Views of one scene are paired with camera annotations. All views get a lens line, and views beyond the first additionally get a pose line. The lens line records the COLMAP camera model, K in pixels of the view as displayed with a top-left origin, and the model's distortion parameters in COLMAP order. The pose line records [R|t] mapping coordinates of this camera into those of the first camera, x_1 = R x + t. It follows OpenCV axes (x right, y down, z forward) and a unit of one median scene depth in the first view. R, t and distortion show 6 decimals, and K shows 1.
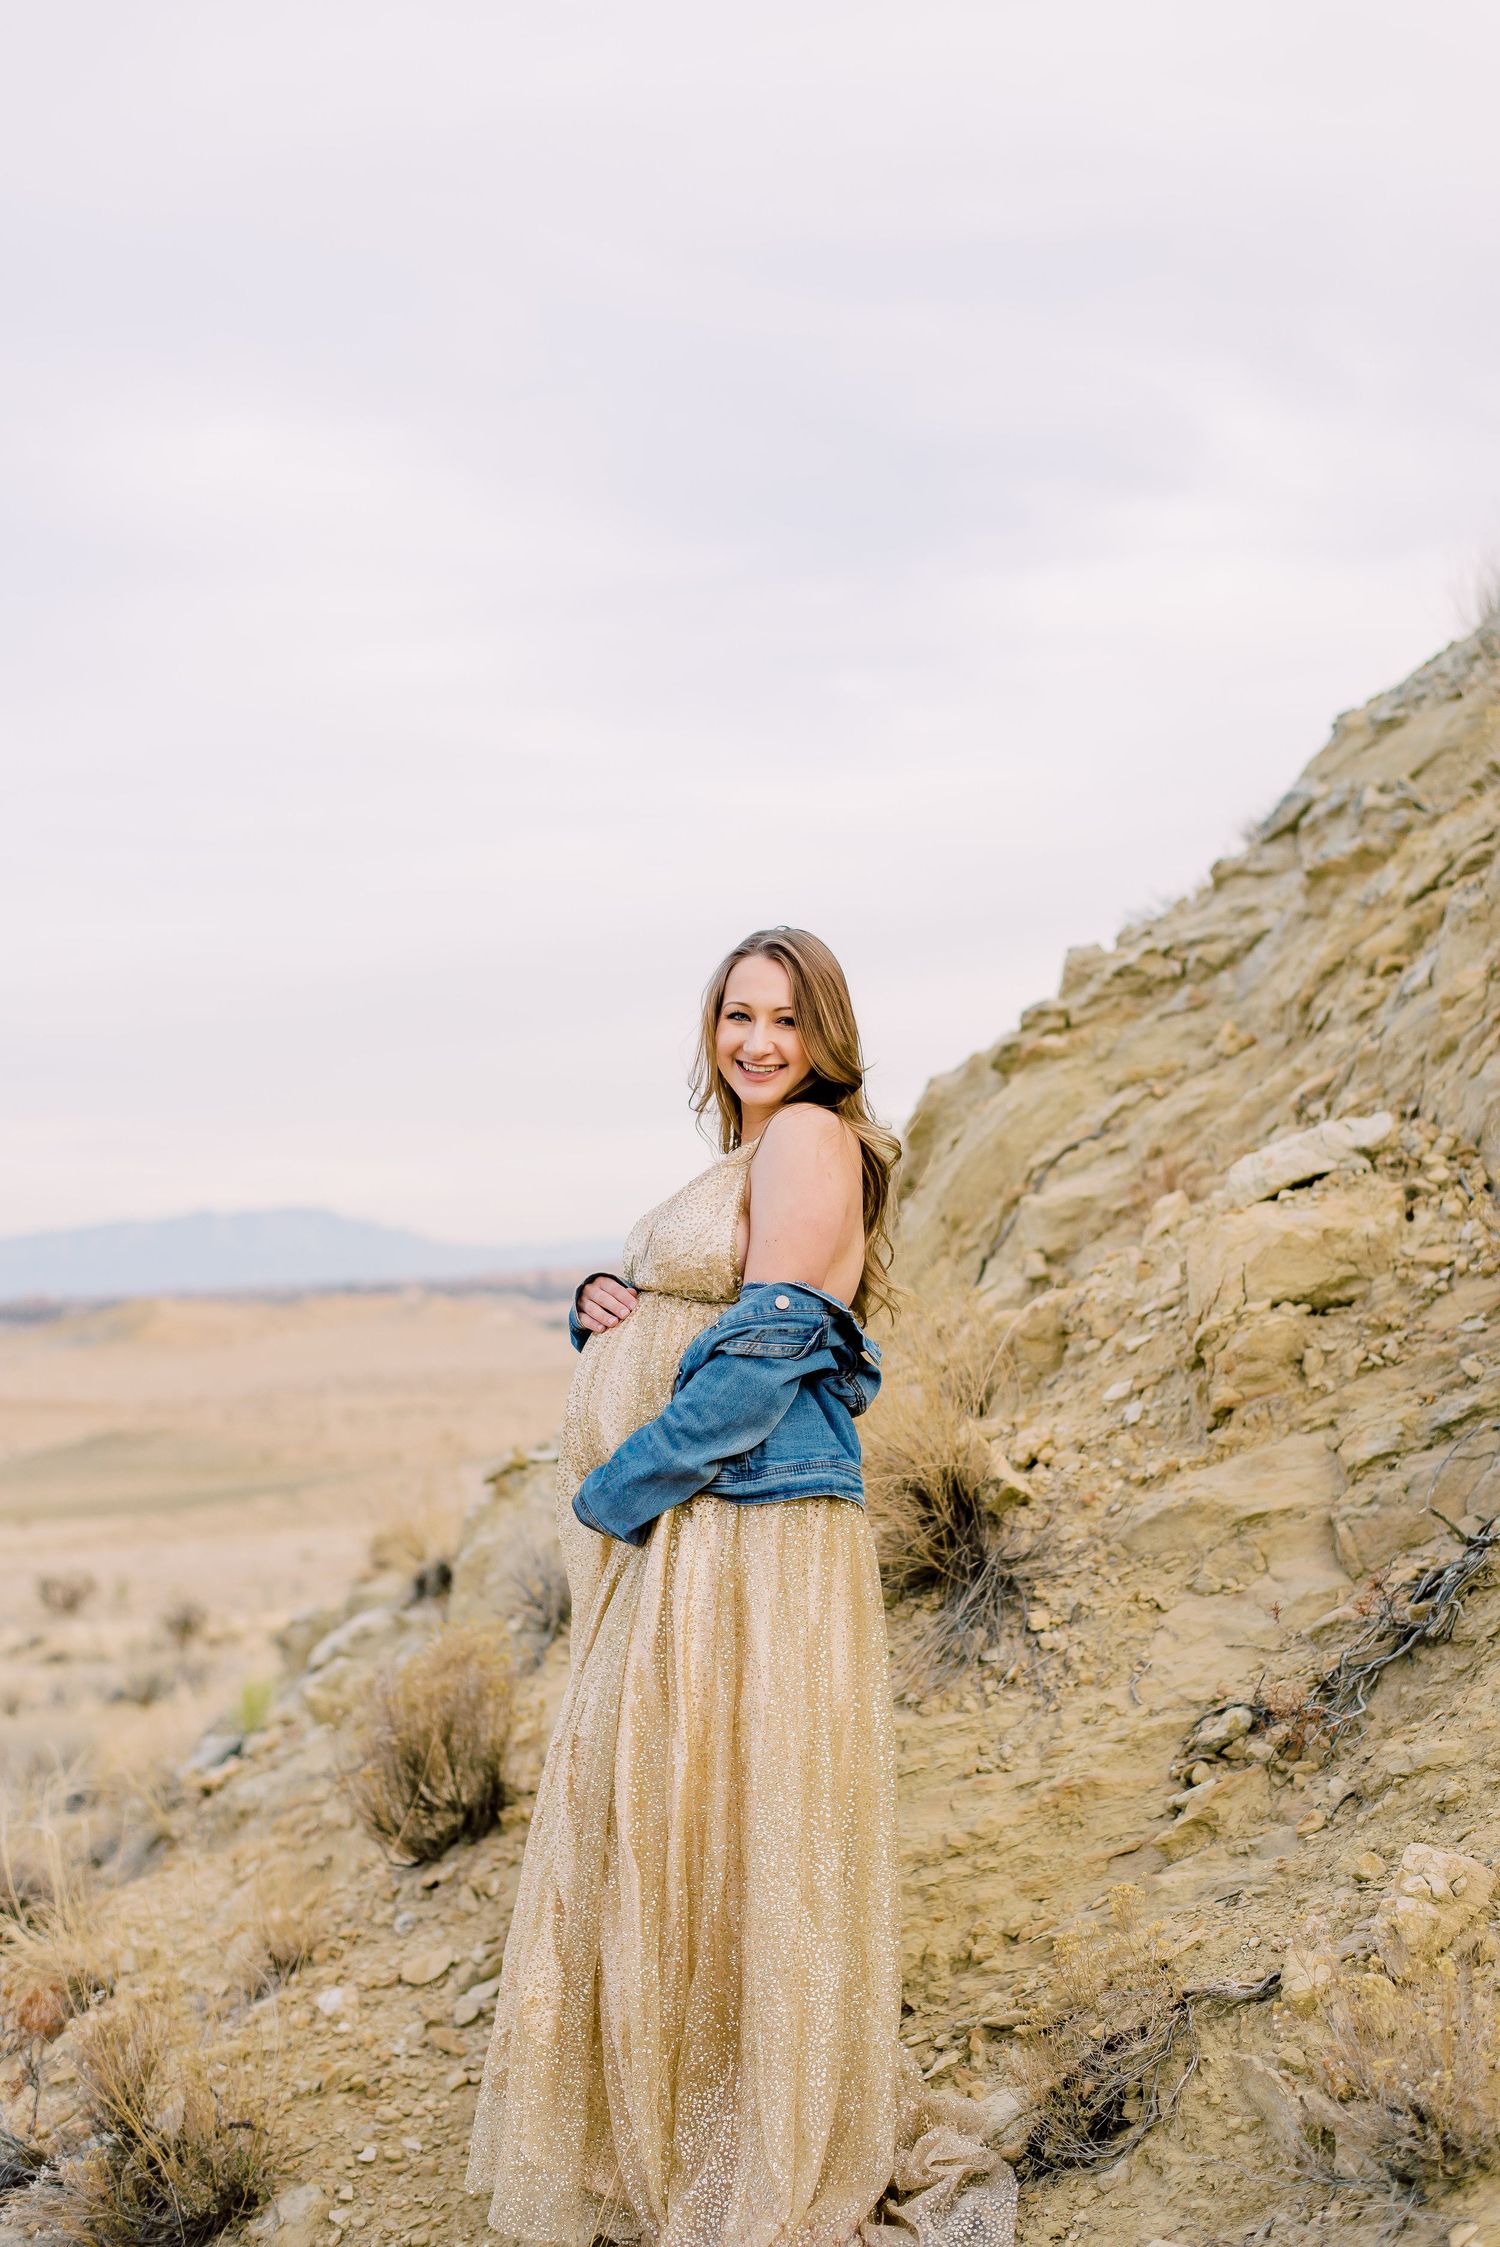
lens RADIAL K [[3174.5, 0, 756.1], [0, 3174.5, 1129.6], [0, 0, 1]] dist [0.018552, 0.000000]
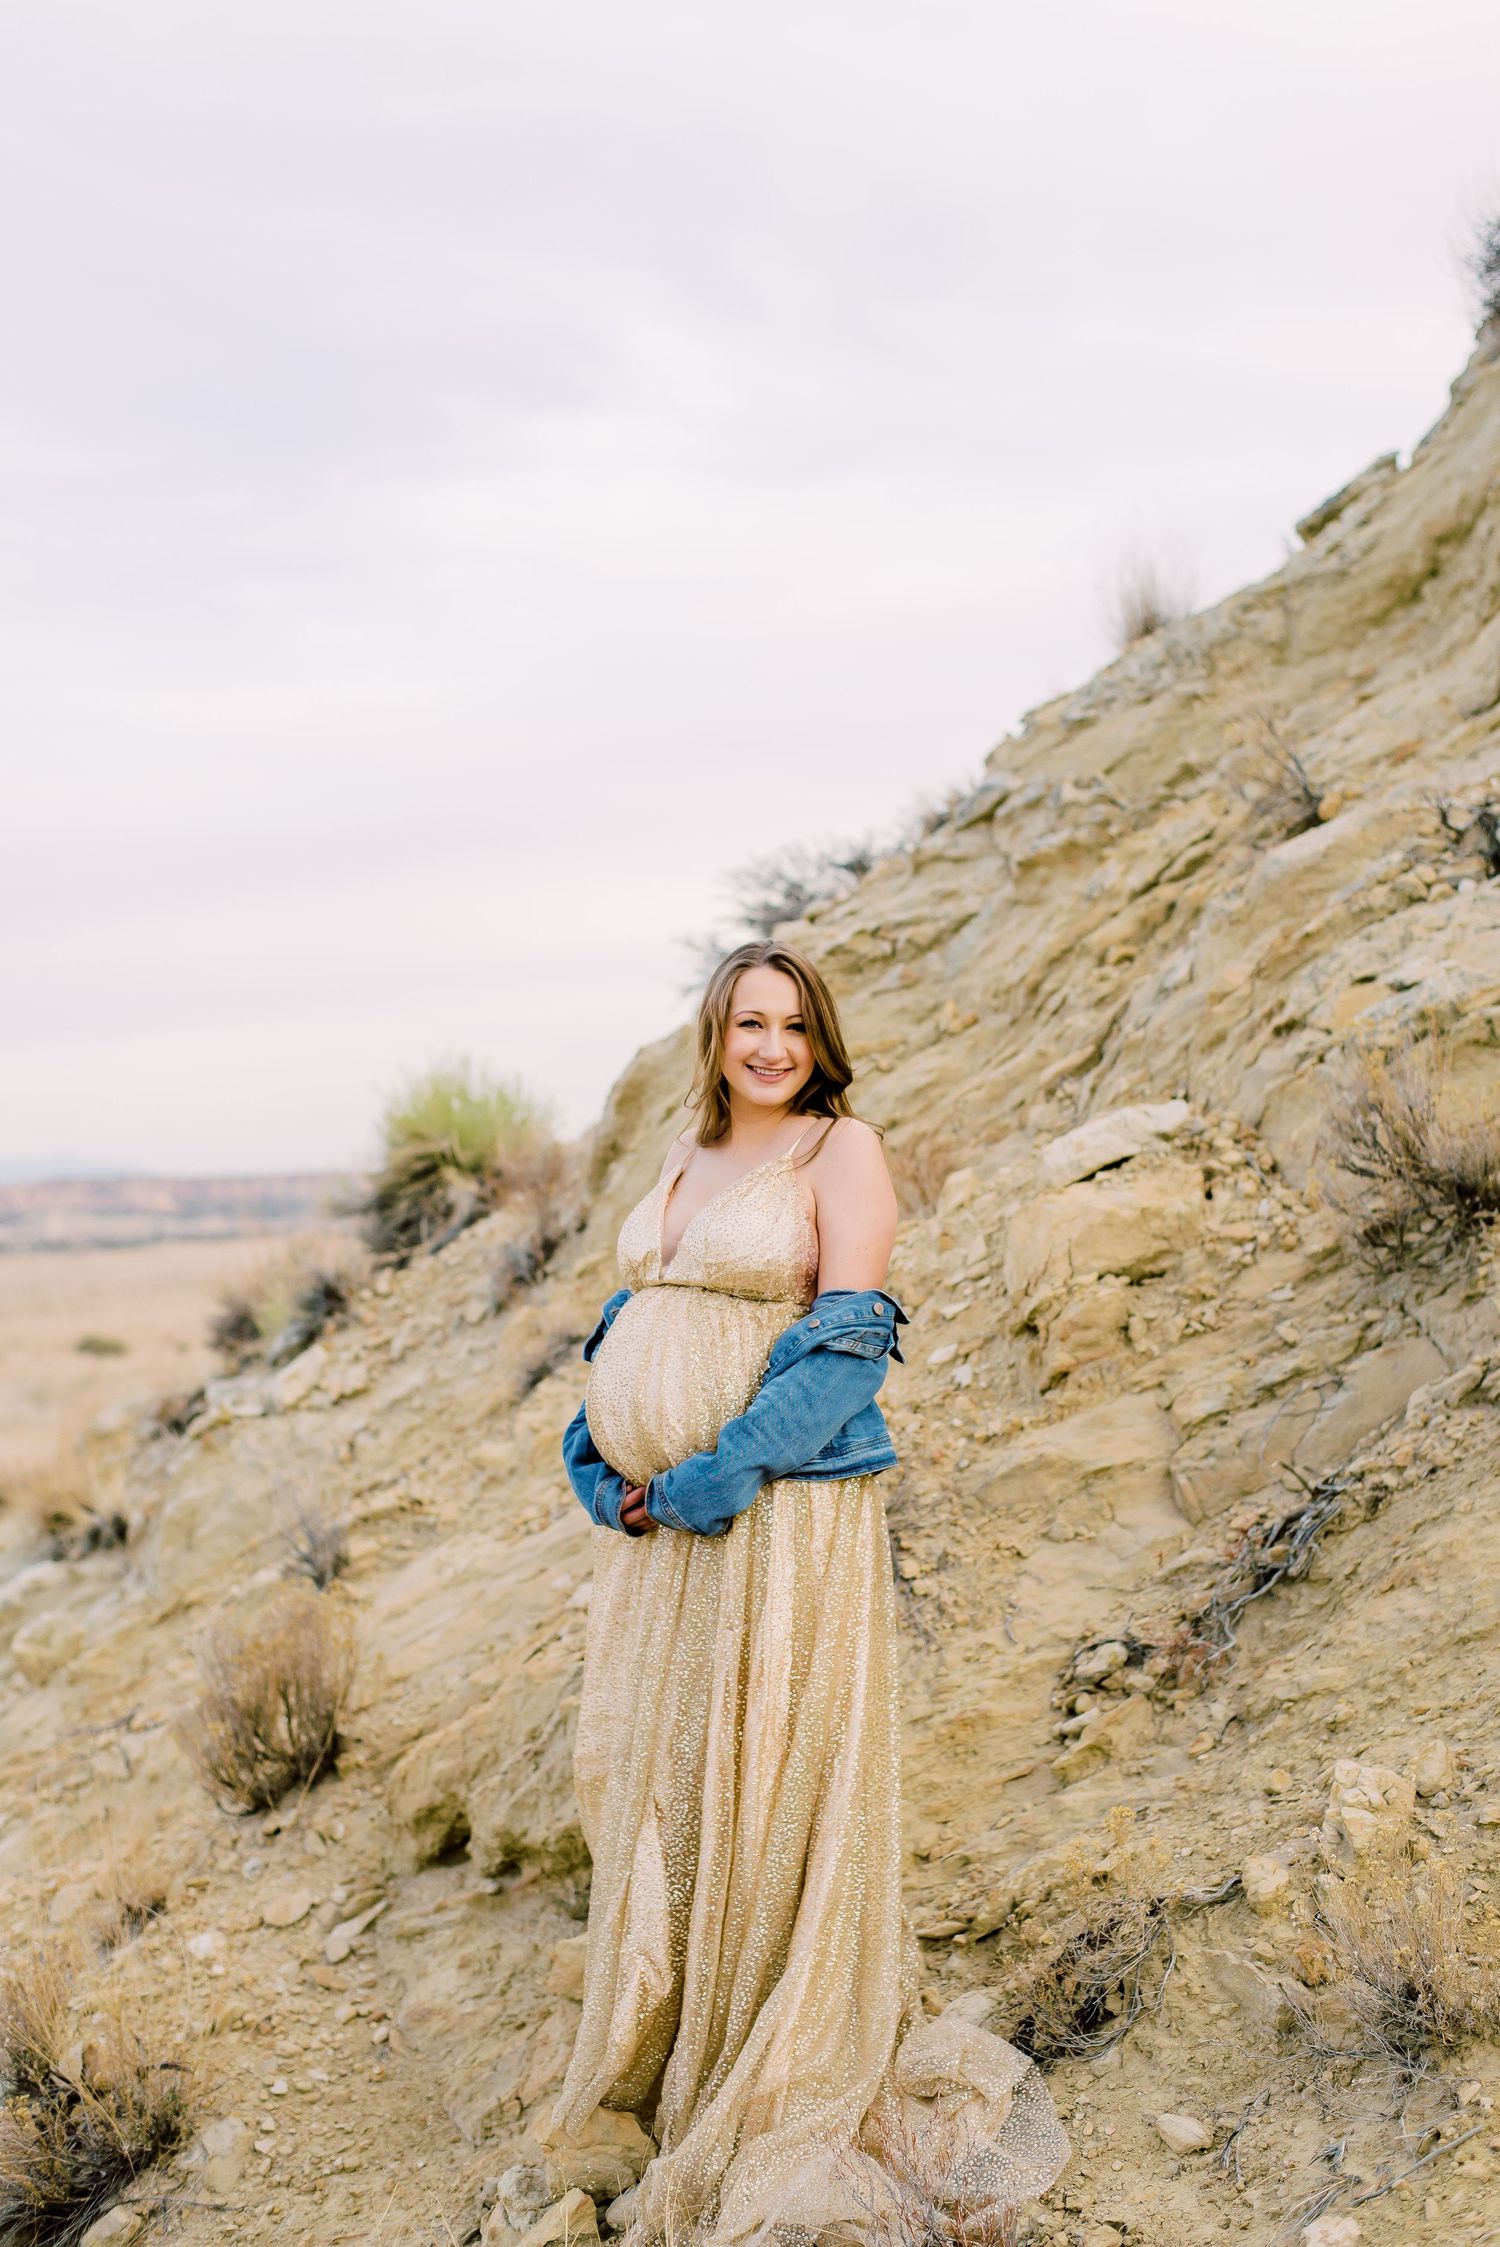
lens RADIAL K [[3174.5, 0, 748.6], [0, 3174.5, 1133.2], [0, 0, 1]] dist [0.018552, 0.000000]
pose [[0.982752, -0.001293, 0.184926, -0.163114], [-0.003410, 0.999679, 0.025110, -0.022443], [-0.184899, -0.025307, 0.982432, -0.061183]]
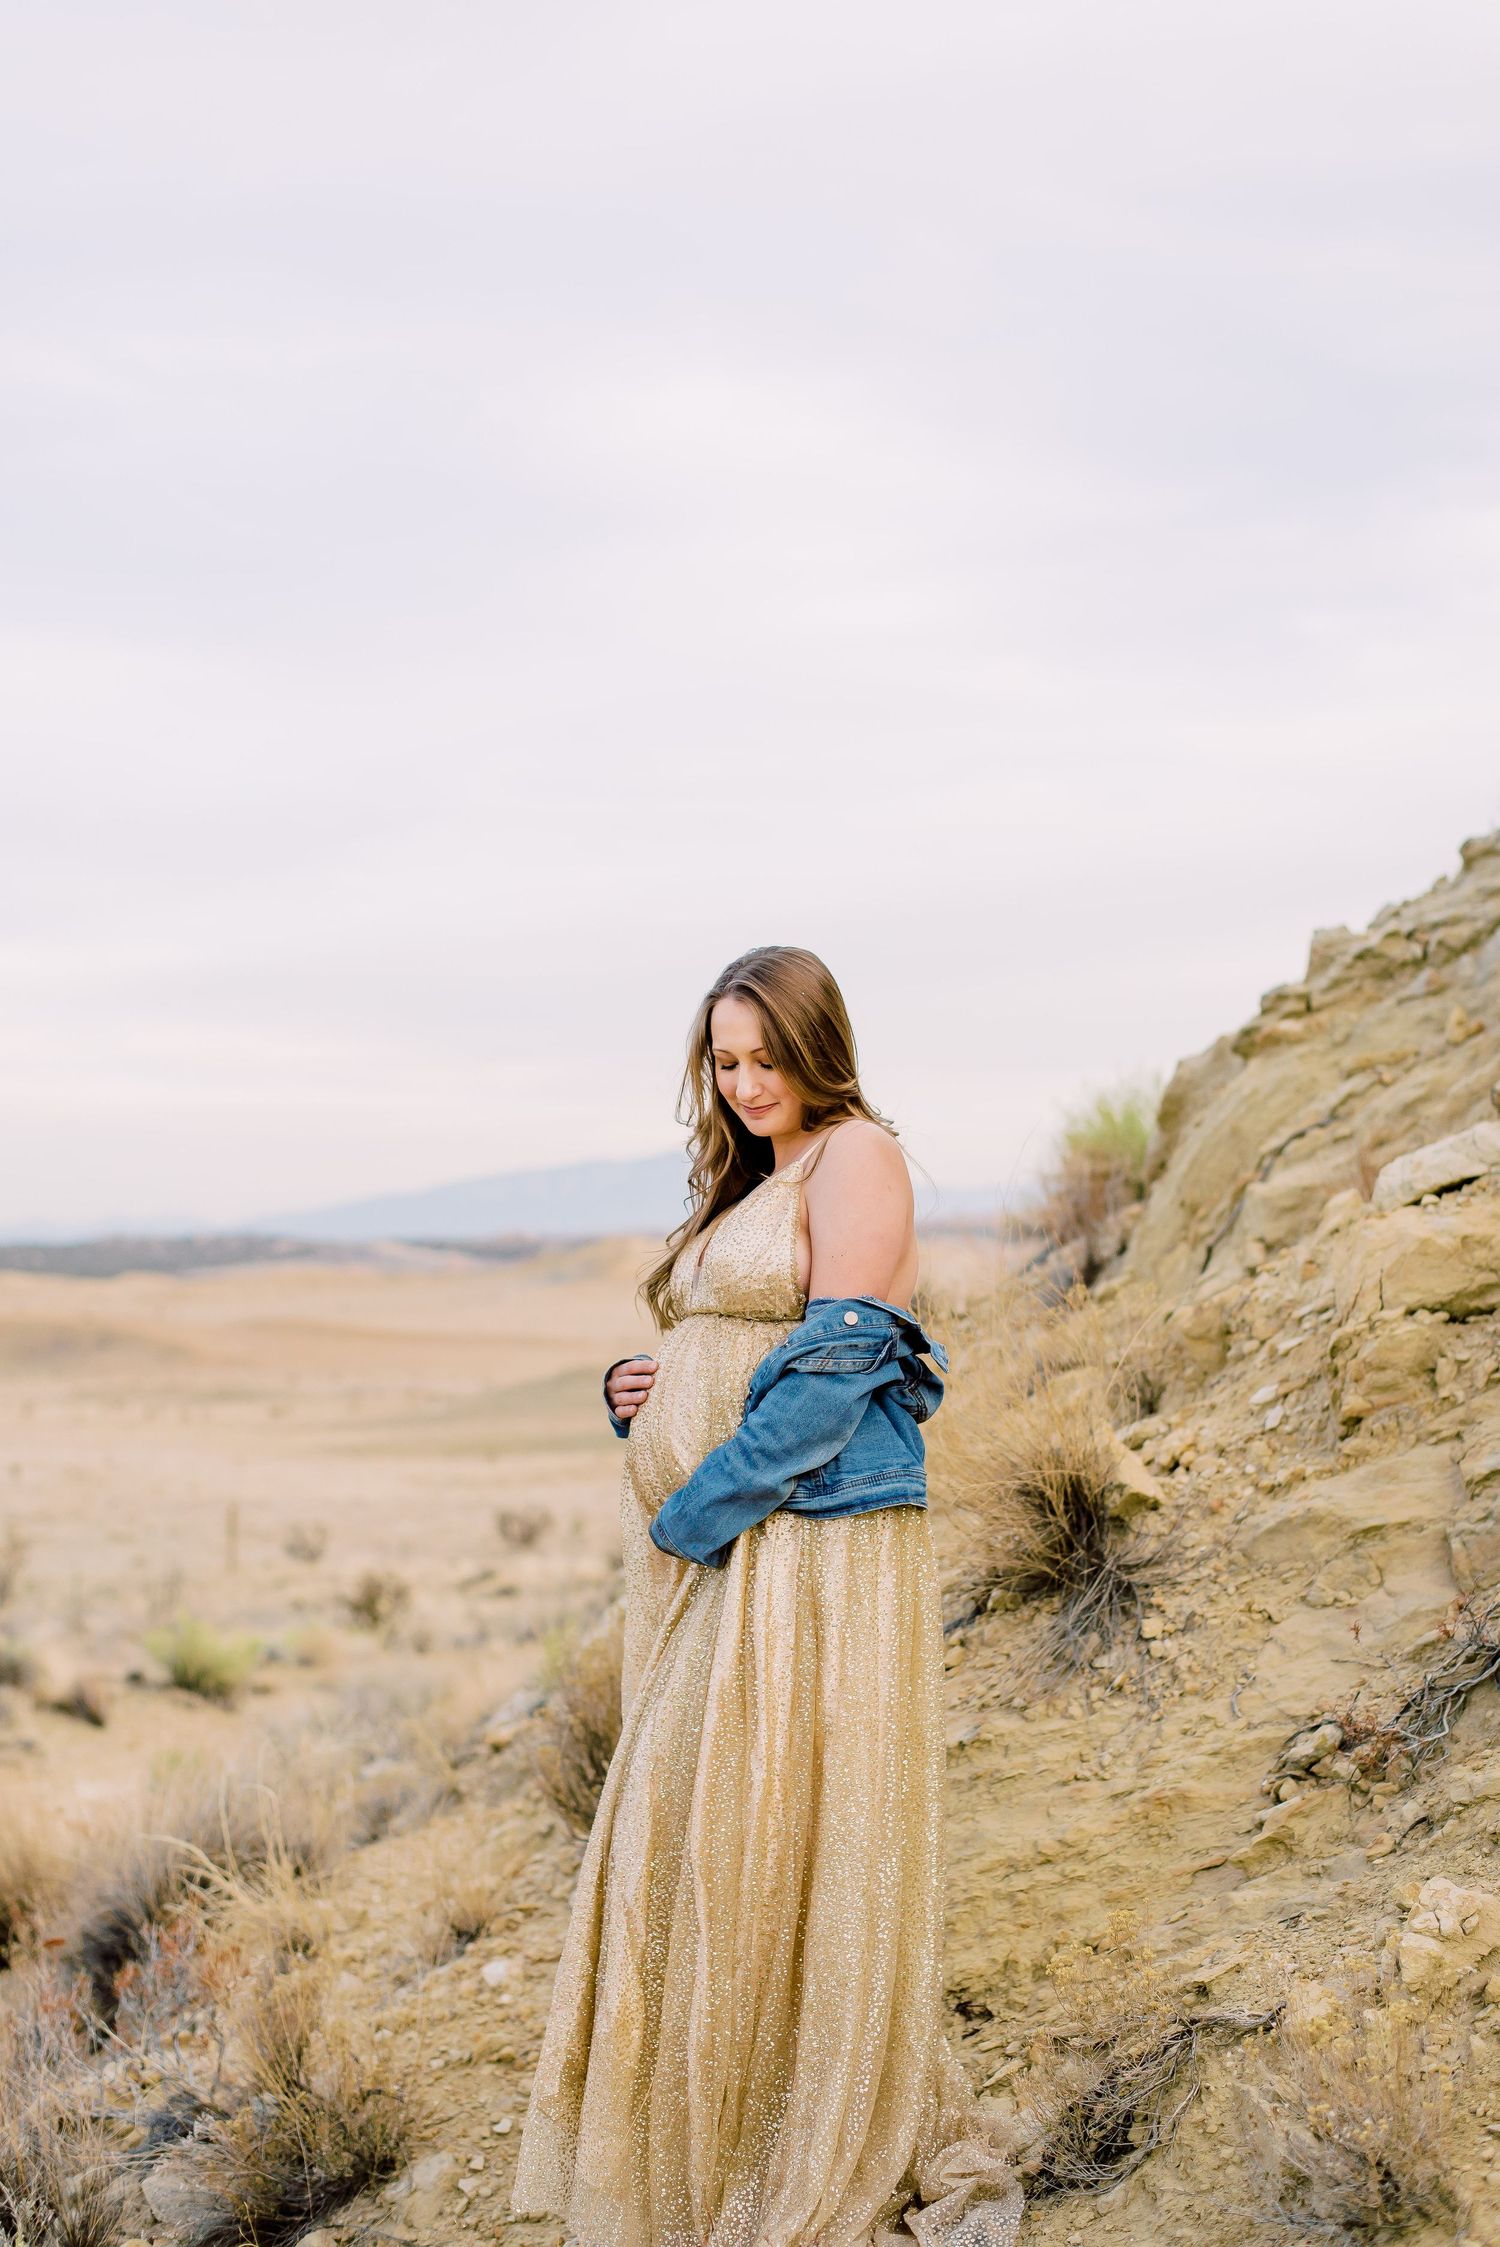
lens RADIAL K [[3174.5, 0, 754.9], [0, 3174.5, 1117.3], [0, 0, 1]] dist [0.018552, 0.000000]
pose [[0.989327, 0.003009, -0.145684, 0.107177], [-0.000947, 0.999898, 0.014226, -0.019422], [0.145712, -0.013936, 0.989229, -0.003339]]
